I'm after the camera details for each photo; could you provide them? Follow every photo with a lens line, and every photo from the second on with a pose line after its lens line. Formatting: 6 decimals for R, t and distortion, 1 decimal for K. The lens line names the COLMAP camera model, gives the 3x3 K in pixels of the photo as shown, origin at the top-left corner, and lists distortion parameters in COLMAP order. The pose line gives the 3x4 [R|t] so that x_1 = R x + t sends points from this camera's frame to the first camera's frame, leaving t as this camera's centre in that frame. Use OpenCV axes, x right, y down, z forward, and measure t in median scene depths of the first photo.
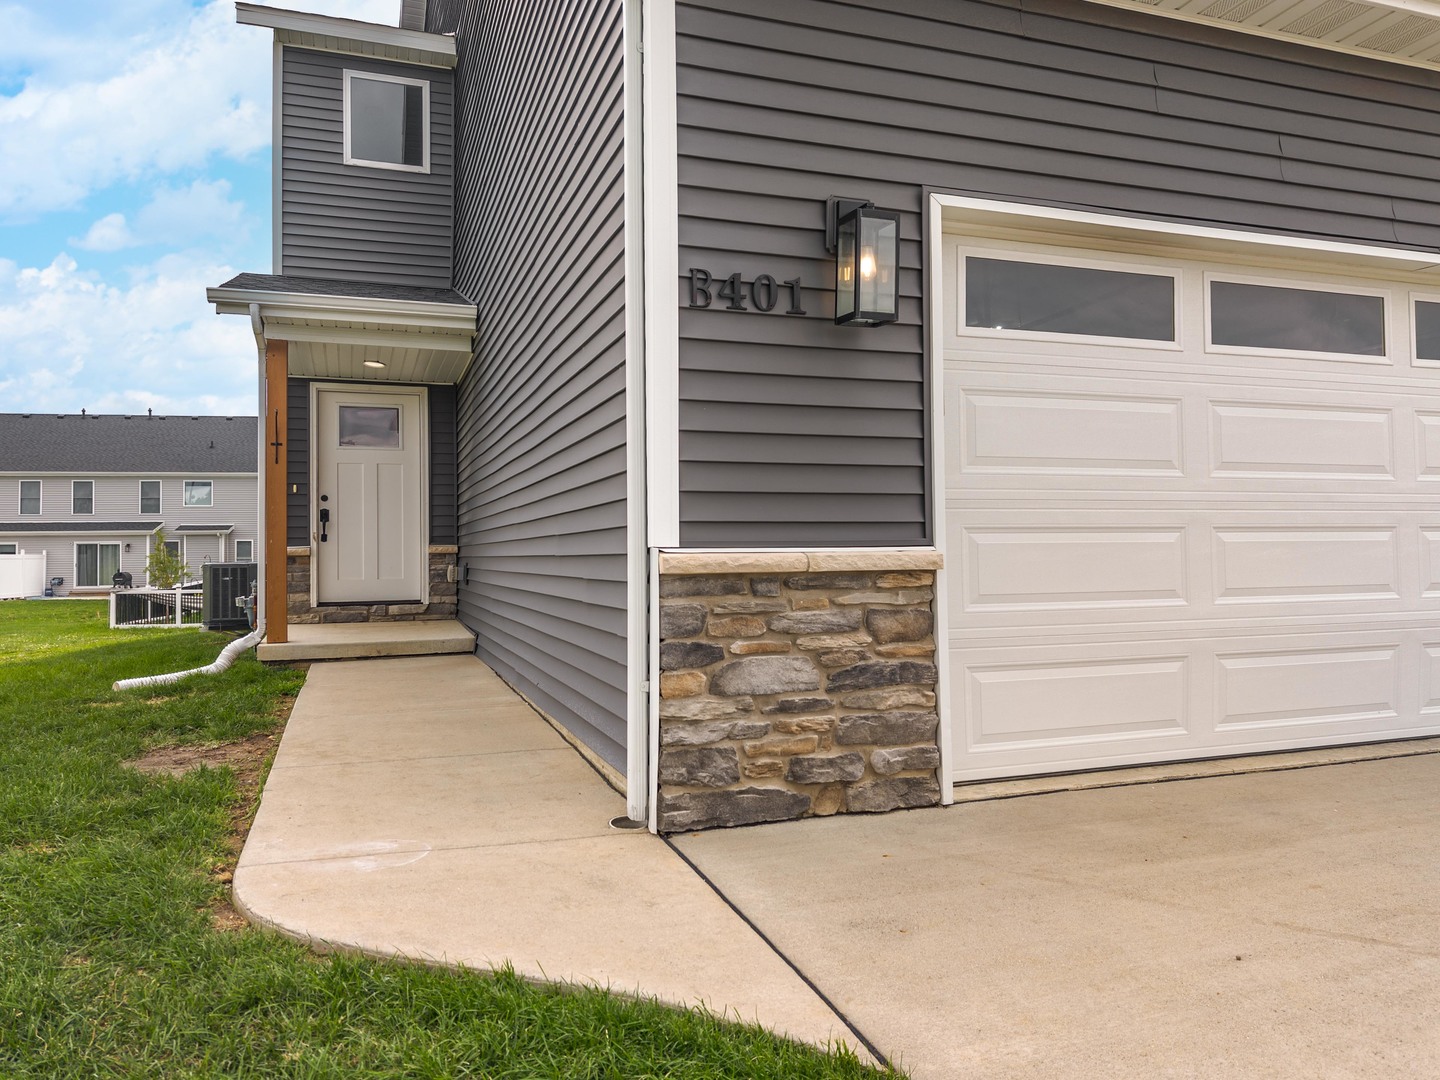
lens RADIAL K [[1017.6, 0, 700.0], [0, 1017.6, 538.3], [0, 0, 1]] dist [0.051534, -0.061946]
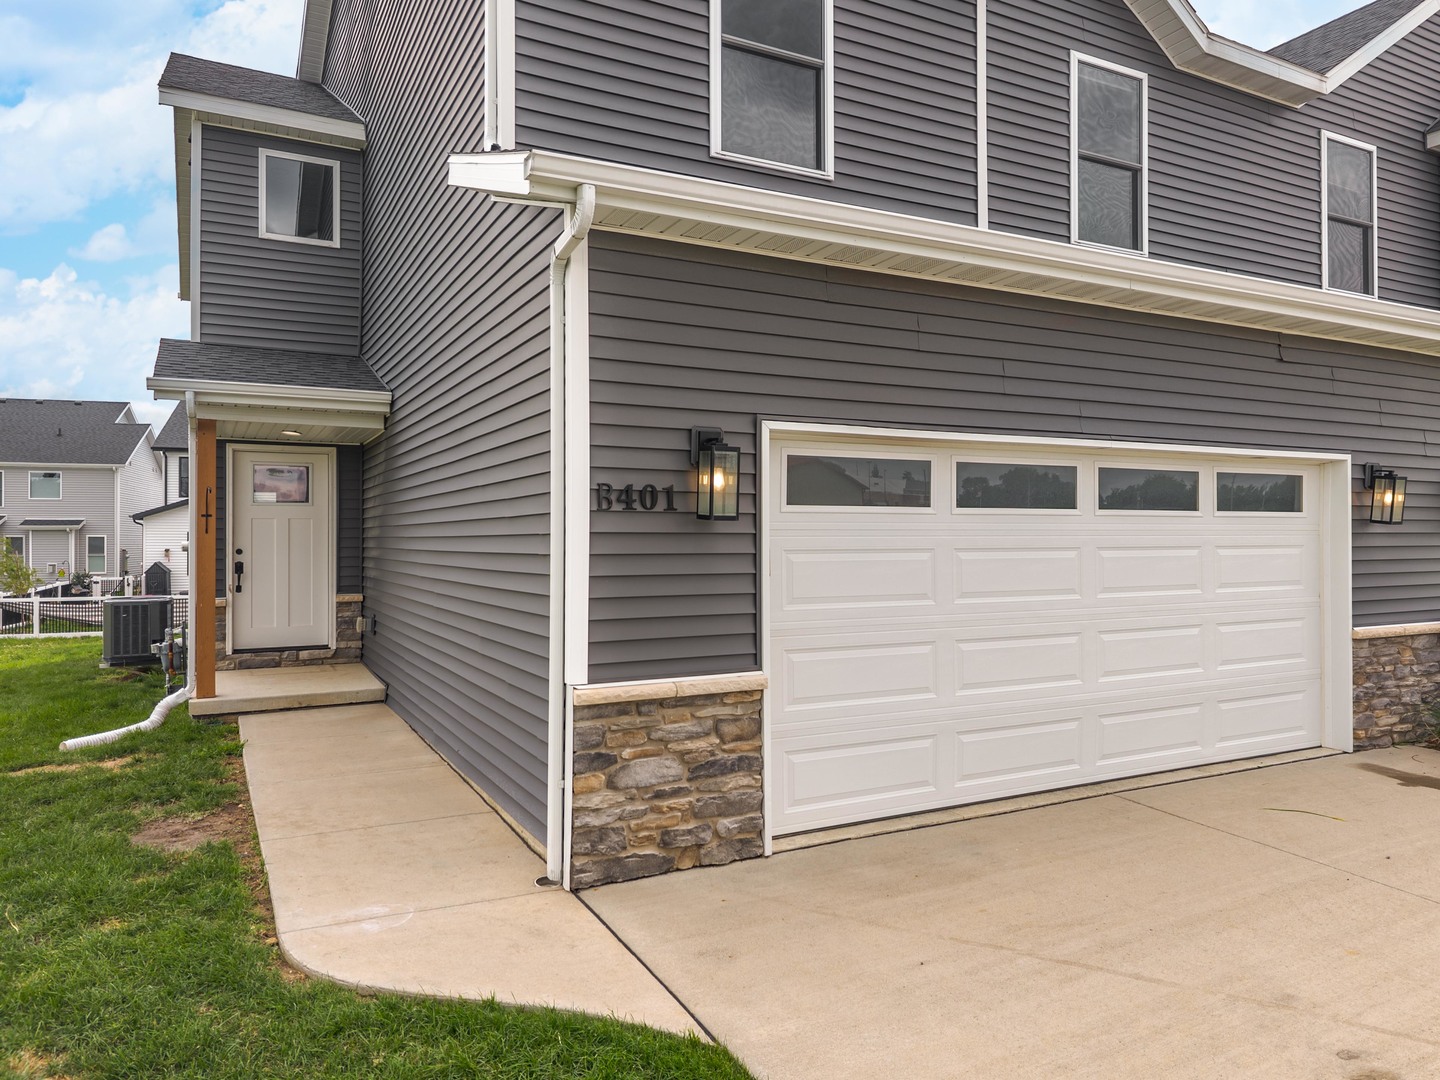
lens RADIAL K [[985.9, 0, 722.5], [0, 985.9, 480.6], [0, 0, 1]] dist [0.033100, -0.027815]
pose [[0.987927, 0.018910, 0.153760, -0.048864], [-0.011813, 0.998828, -0.046940, -0.203397], [-0.154467, 0.044557, 0.986993, -0.400325]]
